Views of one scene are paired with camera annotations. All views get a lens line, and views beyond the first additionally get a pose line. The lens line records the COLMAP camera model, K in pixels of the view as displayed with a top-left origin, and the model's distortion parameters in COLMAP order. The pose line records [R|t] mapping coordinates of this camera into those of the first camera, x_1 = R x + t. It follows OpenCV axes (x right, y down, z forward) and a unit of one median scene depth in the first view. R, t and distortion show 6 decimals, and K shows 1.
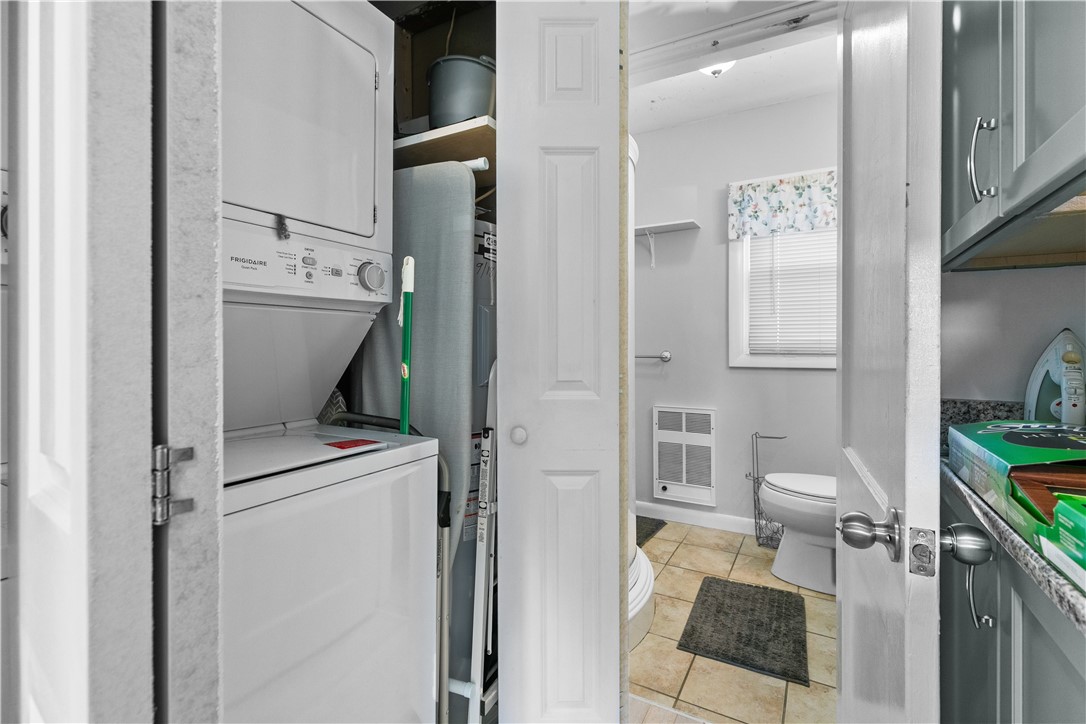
lens RADIAL K [[495.9, 0, 550.7], [0, 495.9, 342.9], [0, 0, 1]] dist [-0.001934, -0.000065]
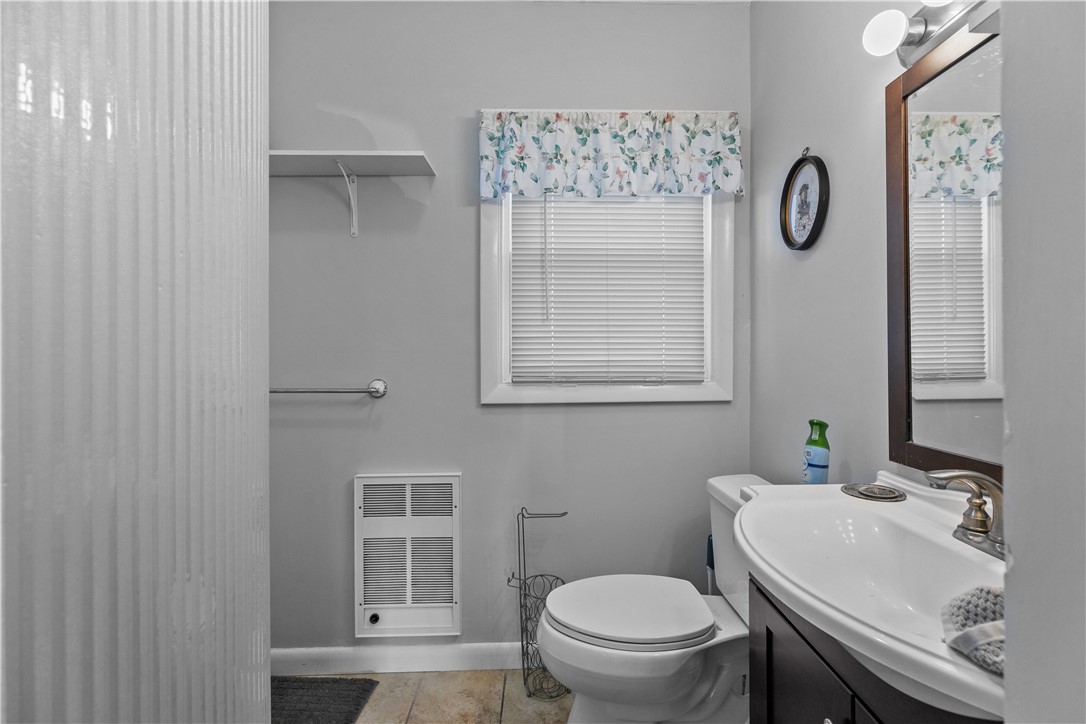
lens RADIAL K [[495.9, 0, 546.5], [0, 495.9, 357.3], [0, 0, 1]] dist [-0.001934, -0.000065]
pose [[0.874576, -0.002000, 0.484885, 0.134804], [-0.001009, 0.999982, 0.005944, -0.014753], [-0.484888, -0.005688, 0.874558, 0.430894]]
